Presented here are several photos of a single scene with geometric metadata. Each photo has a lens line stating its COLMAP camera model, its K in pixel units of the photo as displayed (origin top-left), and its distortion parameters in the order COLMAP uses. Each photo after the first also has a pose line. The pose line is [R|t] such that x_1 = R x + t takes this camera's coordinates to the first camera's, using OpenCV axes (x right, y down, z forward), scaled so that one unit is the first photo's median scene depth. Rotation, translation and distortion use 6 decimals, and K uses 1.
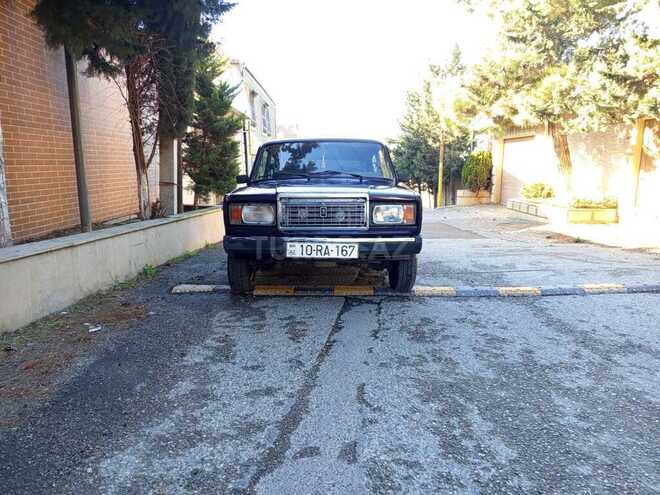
lens RADIAL K [[454.3, 0, 330.0], [0, 454.3, 247.5], [0, 0, 1]] dist [0.059738, -0.058295]
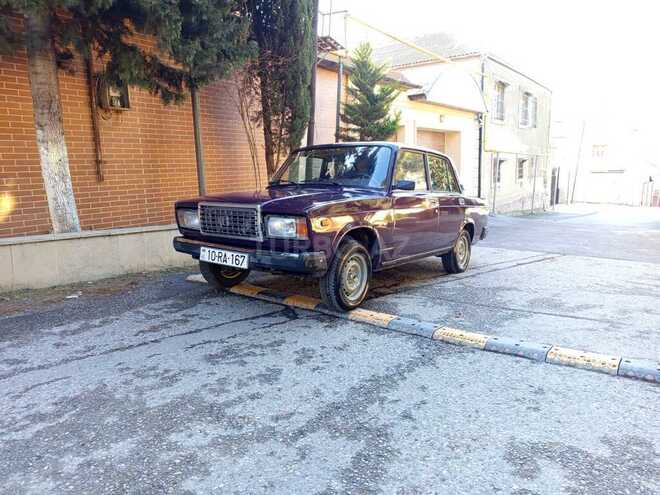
lens RADIAL K [[454.3, 0, 330.0], [0, 454.3, 247.5], [0, 0, 1]] dist [0.059738, -0.058295]
pose [[0.804112, 0.091802, -0.587347, 0.795915], [-0.086089, 0.995572, 0.037746, -0.077289], [0.588212, 0.020212, 0.808454, 0.292581]]
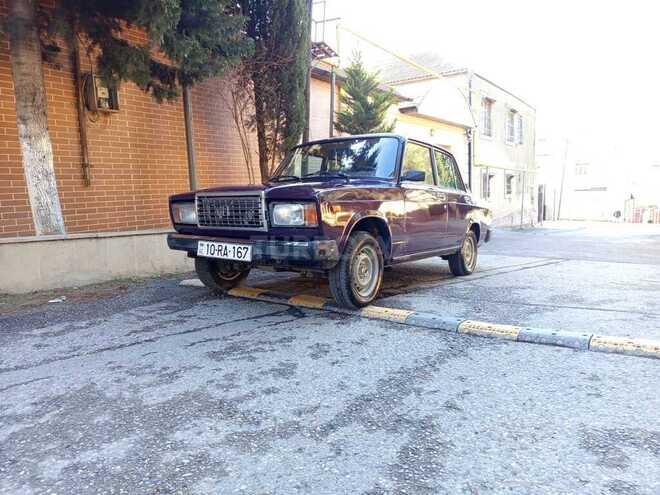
lens RADIAL K [[455.6, 0, 330.0], [0, 455.6, 247.5], [0, 0, 1]] dist [0.051516, -0.050002]
pose [[0.820890, 0.049931, -0.568900, 0.715477], [-0.070286, 0.997430, -0.013875, -0.003085], [0.566745, 0.051376, 0.822290, 0.332311]]
